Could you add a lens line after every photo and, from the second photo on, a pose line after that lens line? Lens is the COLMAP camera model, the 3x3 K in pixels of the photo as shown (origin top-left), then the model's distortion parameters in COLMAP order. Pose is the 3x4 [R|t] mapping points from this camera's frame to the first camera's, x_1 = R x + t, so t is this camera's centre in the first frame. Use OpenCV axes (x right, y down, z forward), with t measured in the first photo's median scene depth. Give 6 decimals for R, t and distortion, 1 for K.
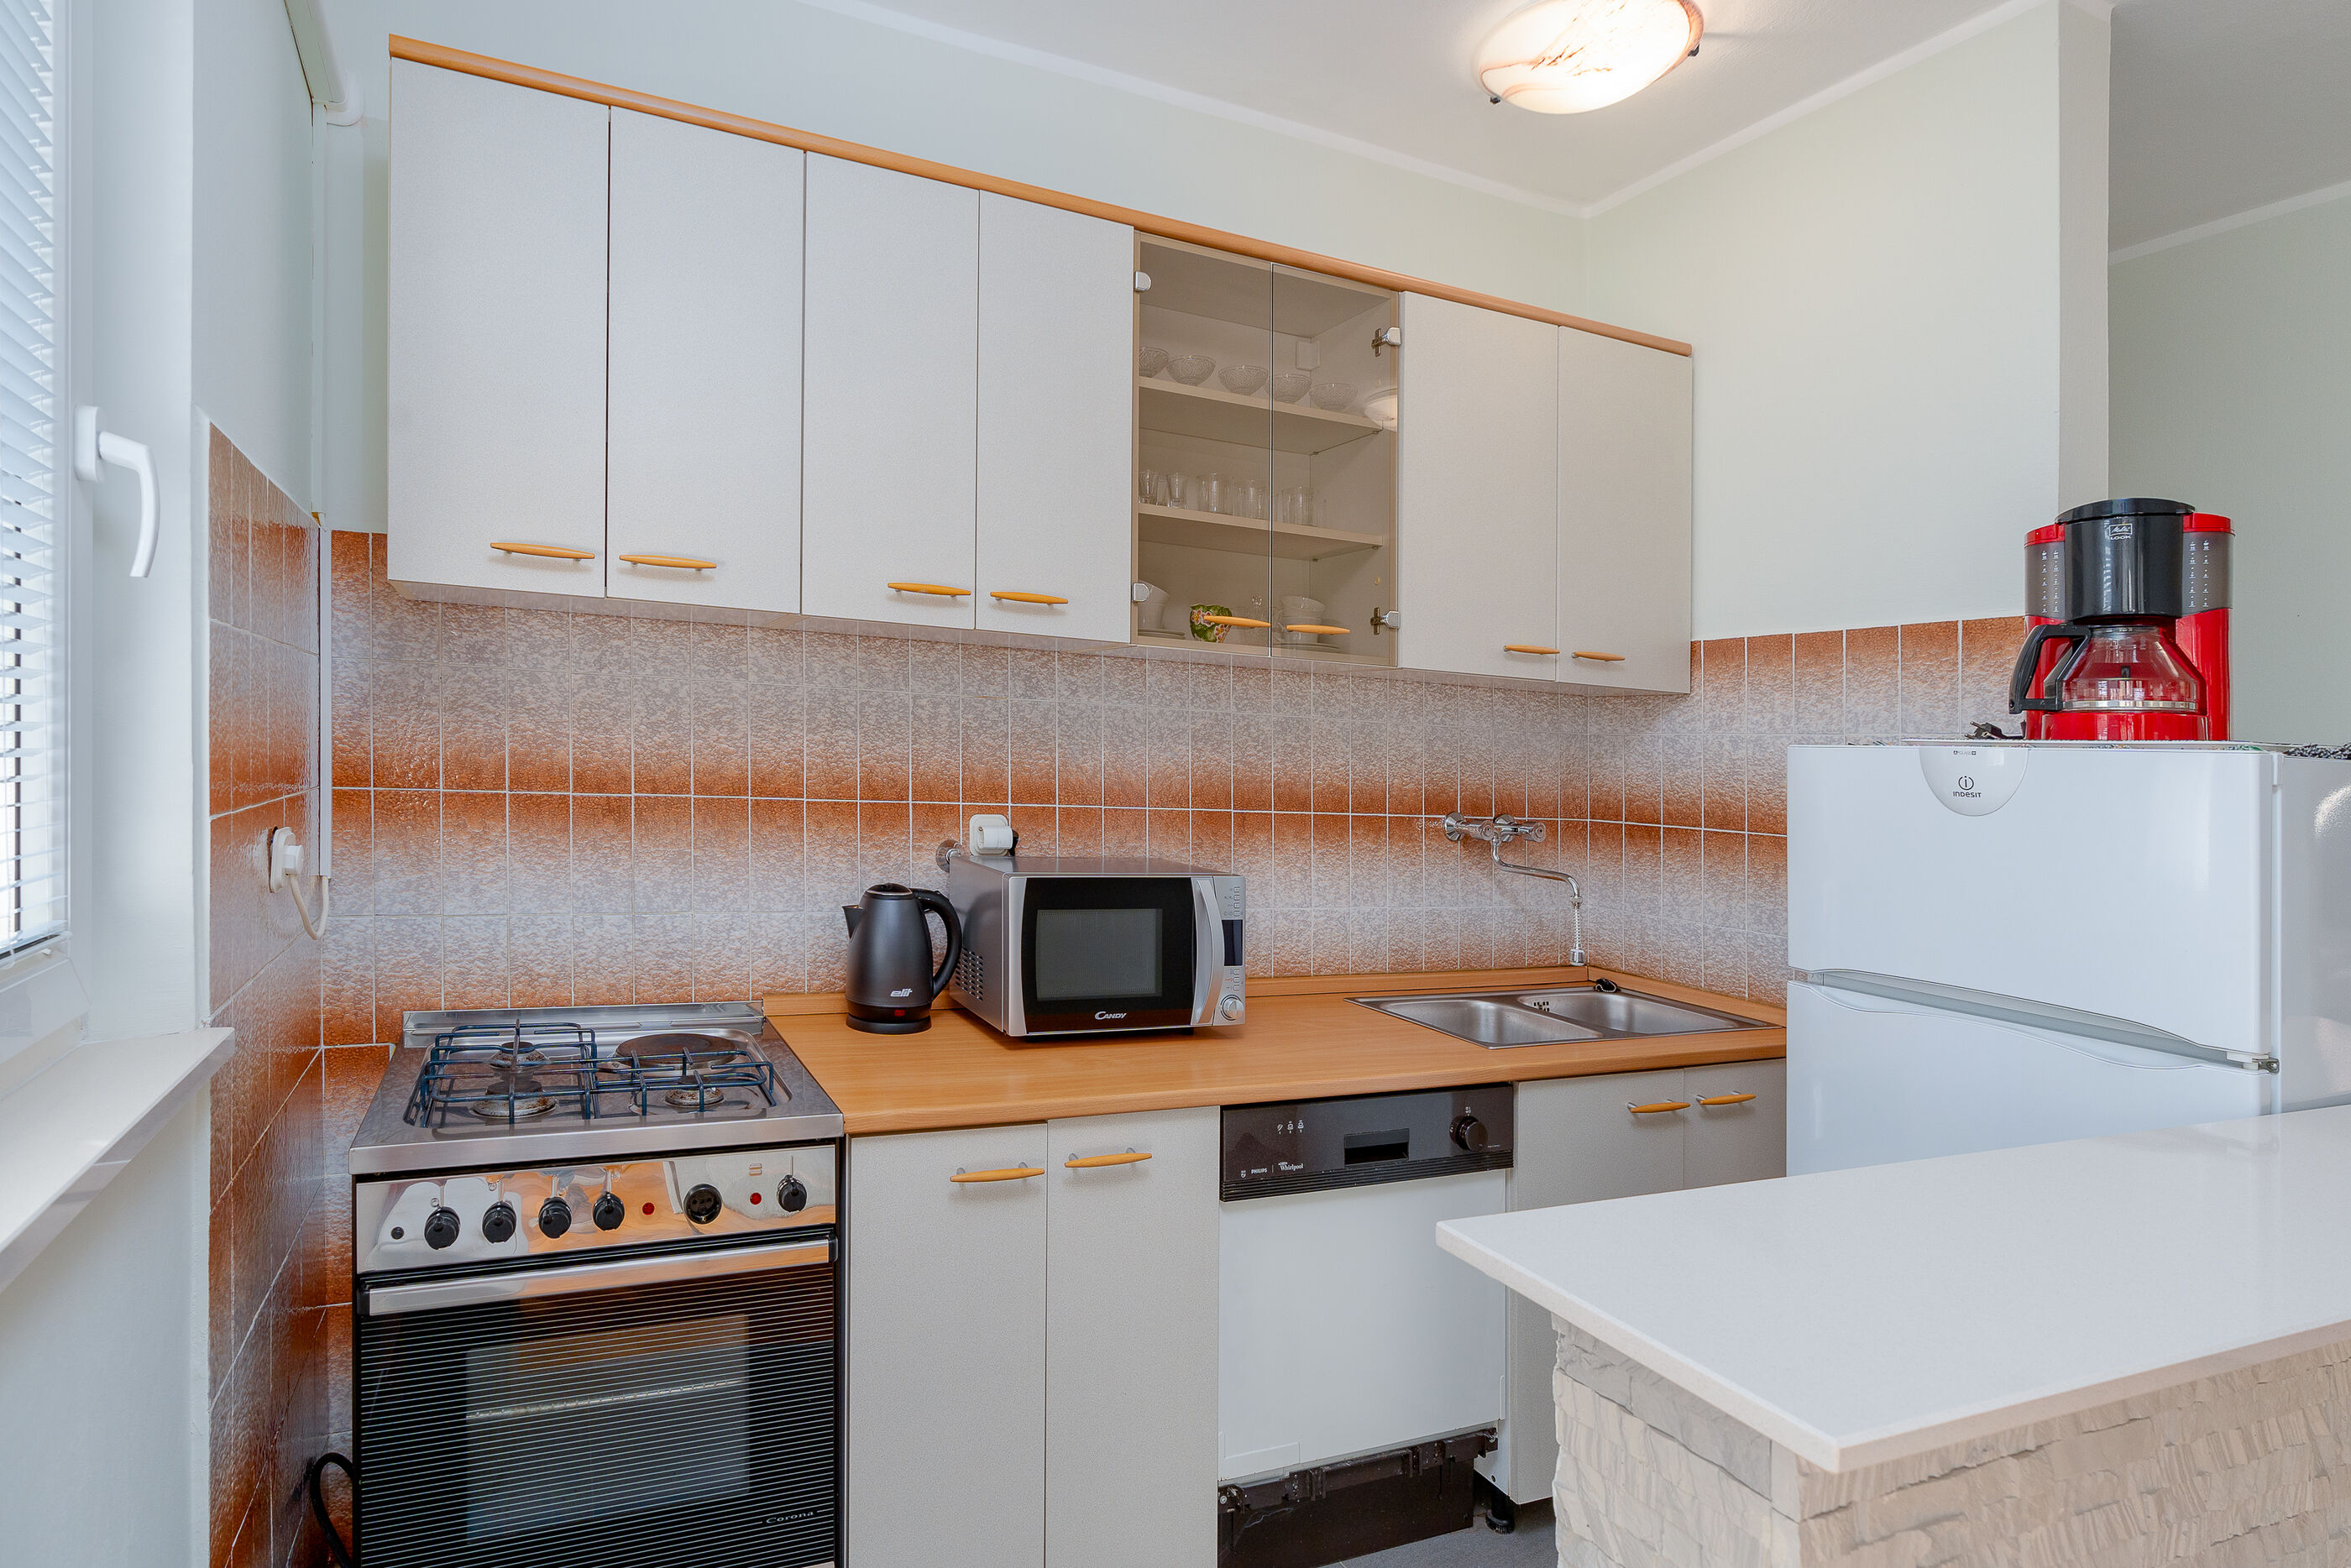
lens RADIAL K [[1209.1, 0, 903.8], [0, 1209.1, 740.1], [0, 0, 1]] dist [-0.001502, -0.000638]
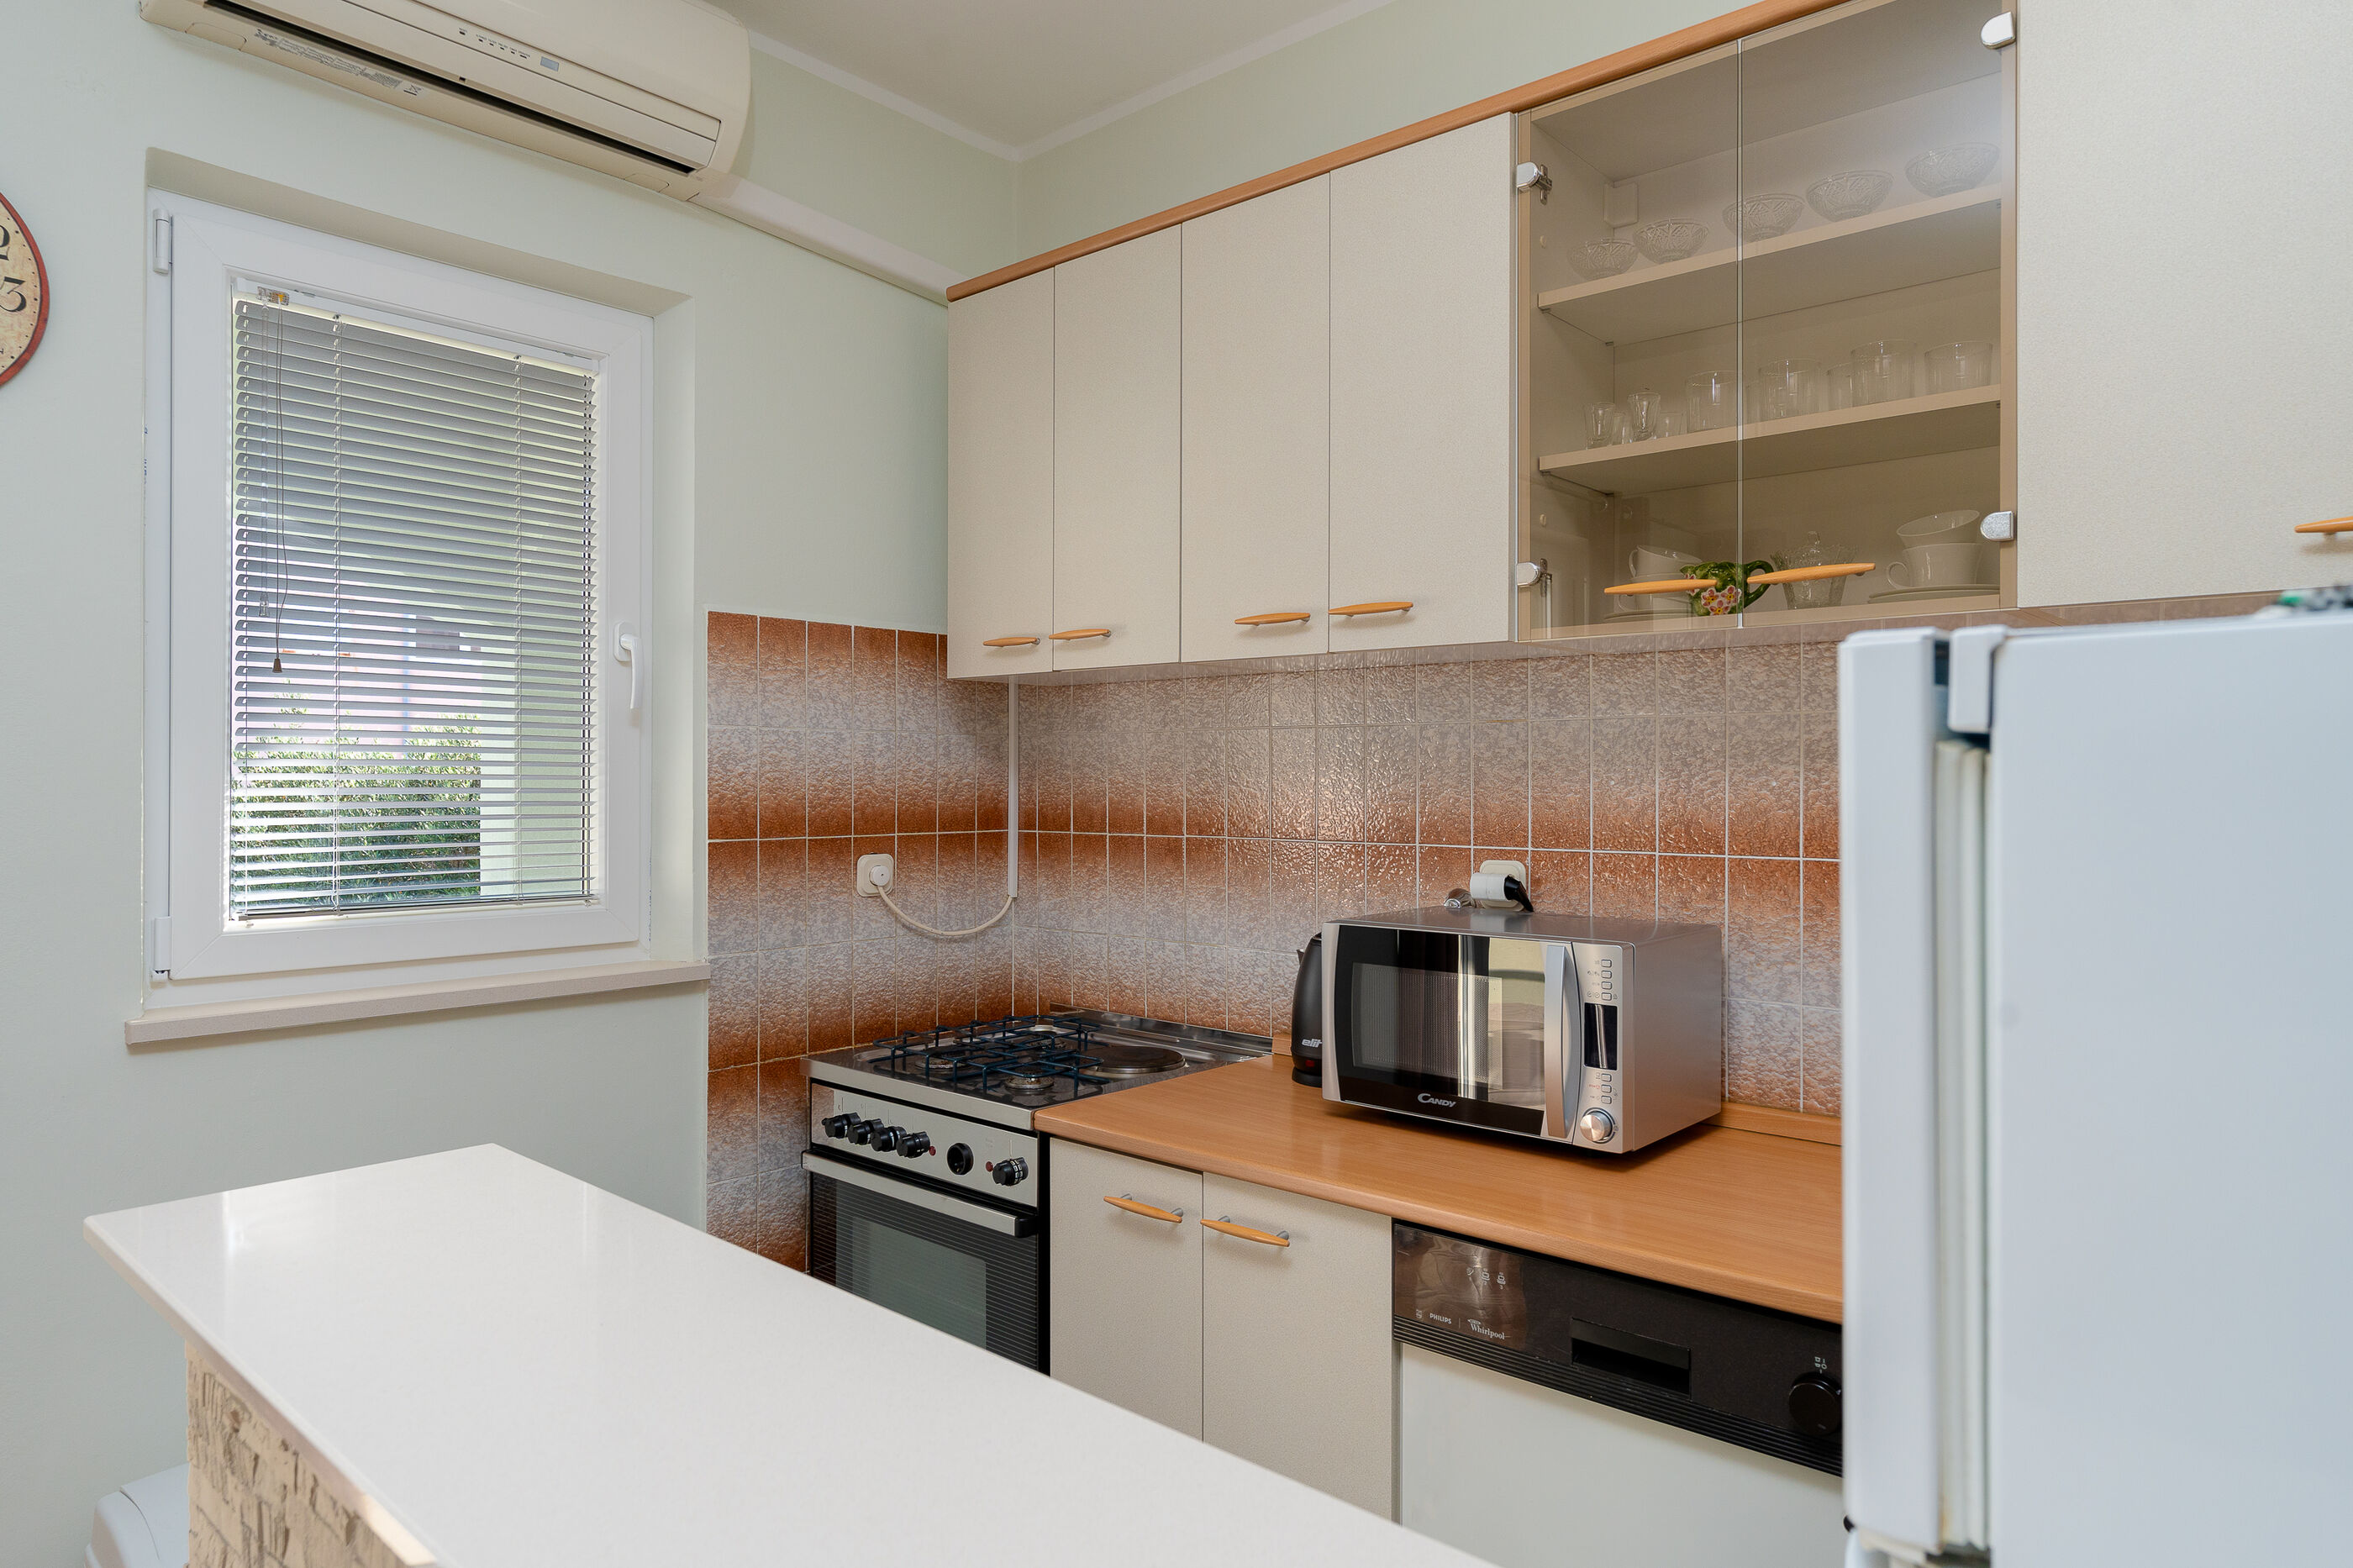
lens RADIAL K [[1397.8, 0, 1200.9], [0, 1397.8, 786.8], [0, 0, 1]] dist [0.002041, 0.000666]
pose [[0.472640, -0.037978, -0.880437, 0.932199], [0.025744, 0.999240, -0.029283, 0.038273], [0.880880, -0.008826, 0.473258, 0.412063]]
